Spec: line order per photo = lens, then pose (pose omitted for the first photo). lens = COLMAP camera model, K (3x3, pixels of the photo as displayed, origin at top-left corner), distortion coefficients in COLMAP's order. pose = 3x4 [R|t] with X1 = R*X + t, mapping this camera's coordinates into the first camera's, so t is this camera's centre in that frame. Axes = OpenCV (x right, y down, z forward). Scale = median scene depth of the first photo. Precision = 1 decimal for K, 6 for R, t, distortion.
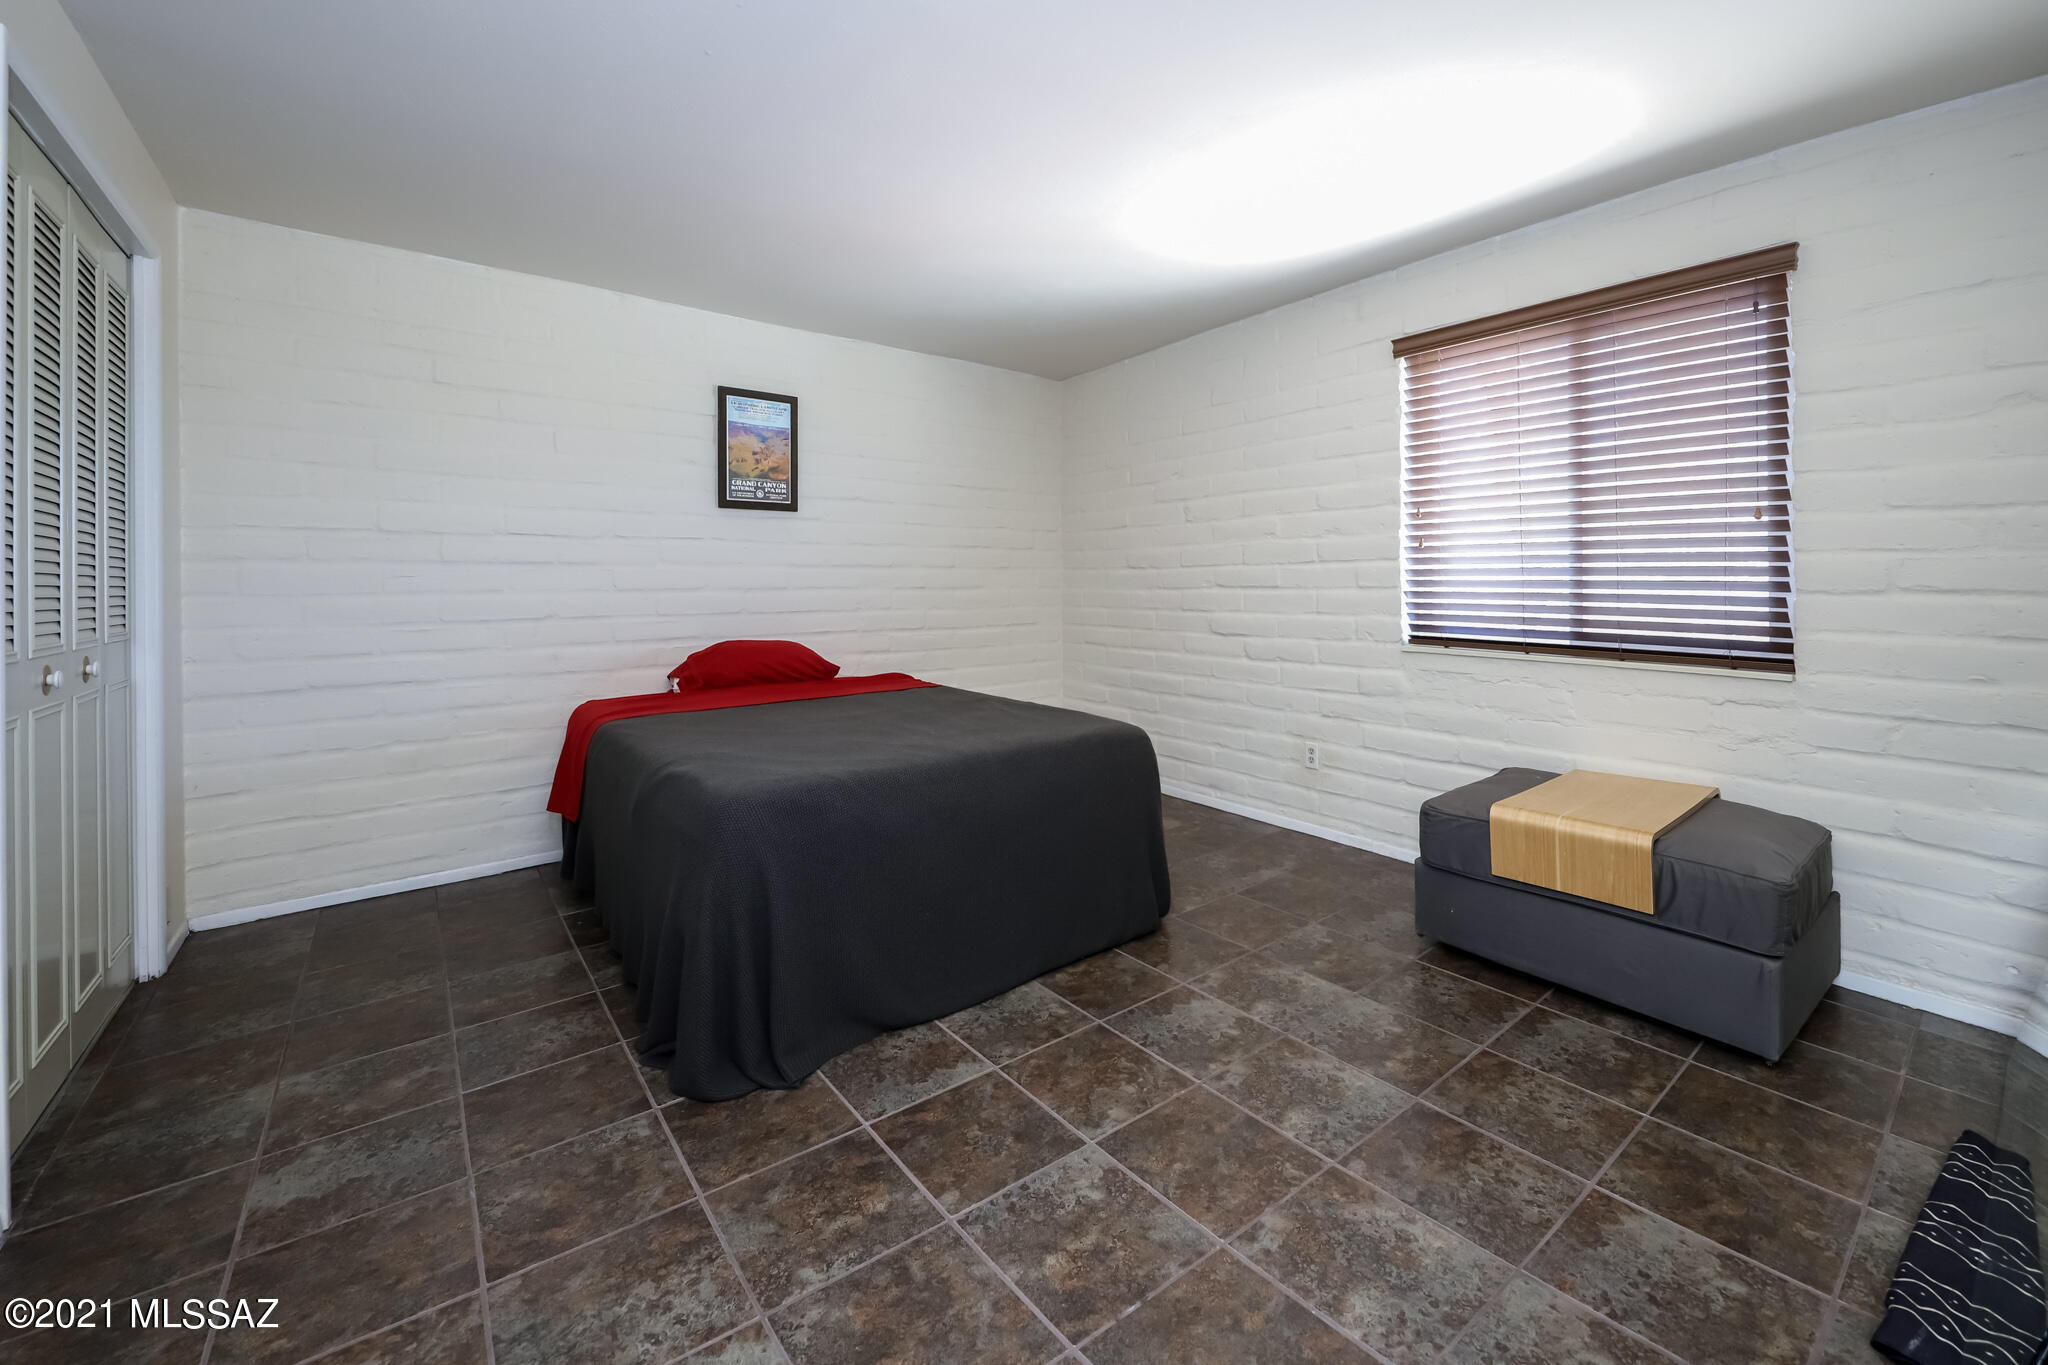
lens RADIAL K [[802.2, 0, 1033.3], [0, 802.2, 677.4], [0, 0, 1]] dist [-0.023154, 0.028602]
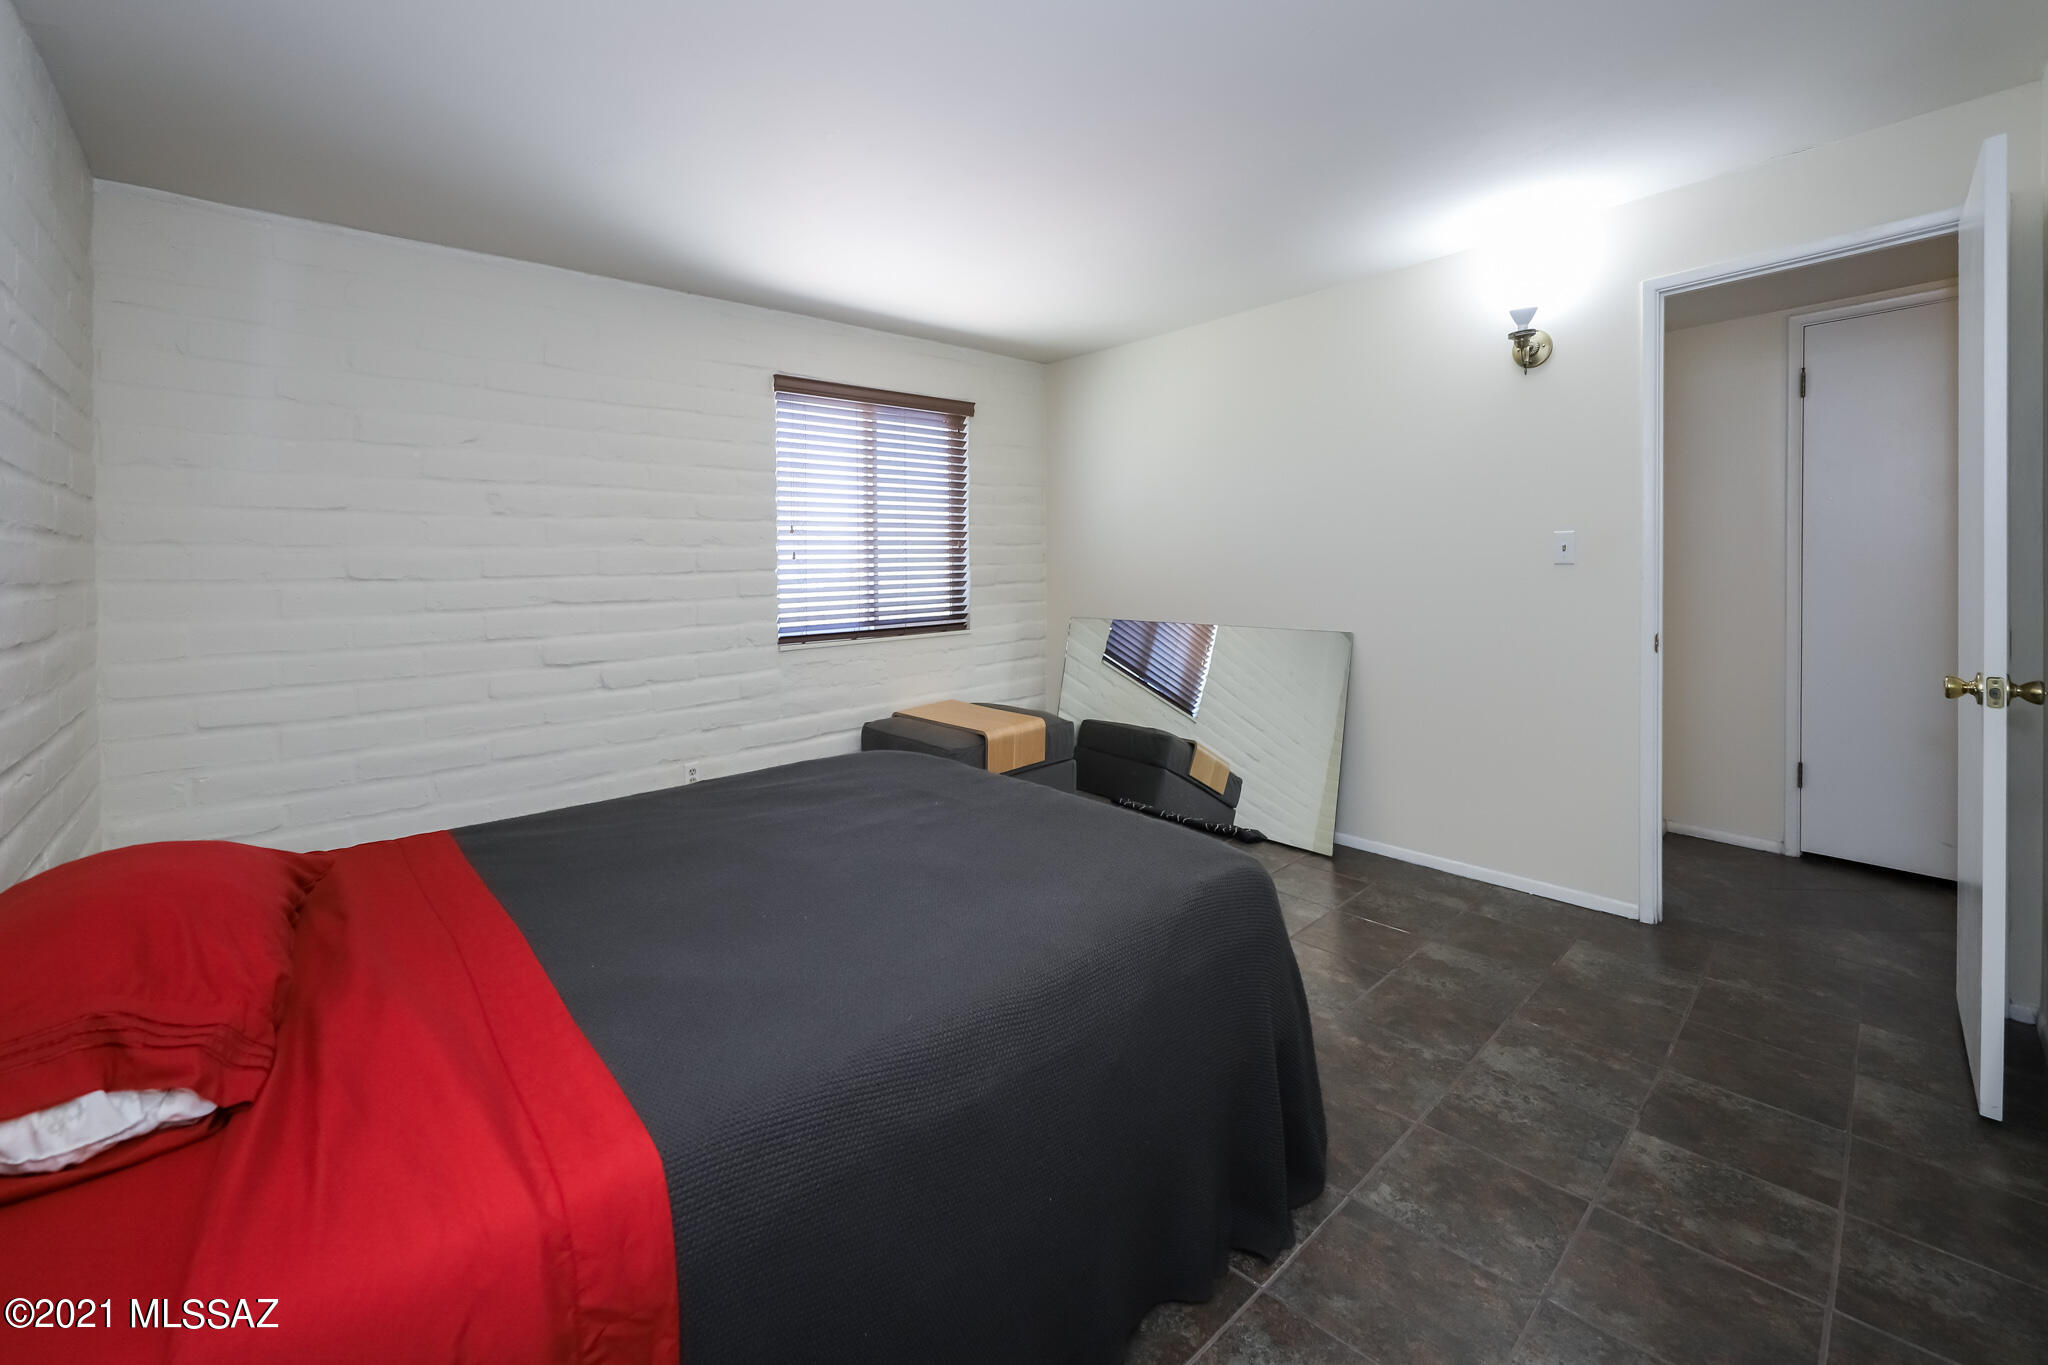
lens RADIAL K [[802.2, 0, 1033.3], [0, 802.2, 677.4], [0, 0, 1]] dist [-0.023154, 0.028602]
pose [[-0.046421, -0.149841, 0.987620, -1.409184], [0.134275, 0.978777, 0.154811, -0.258269], [-0.989856, 0.139799, -0.025315, 1.439579]]
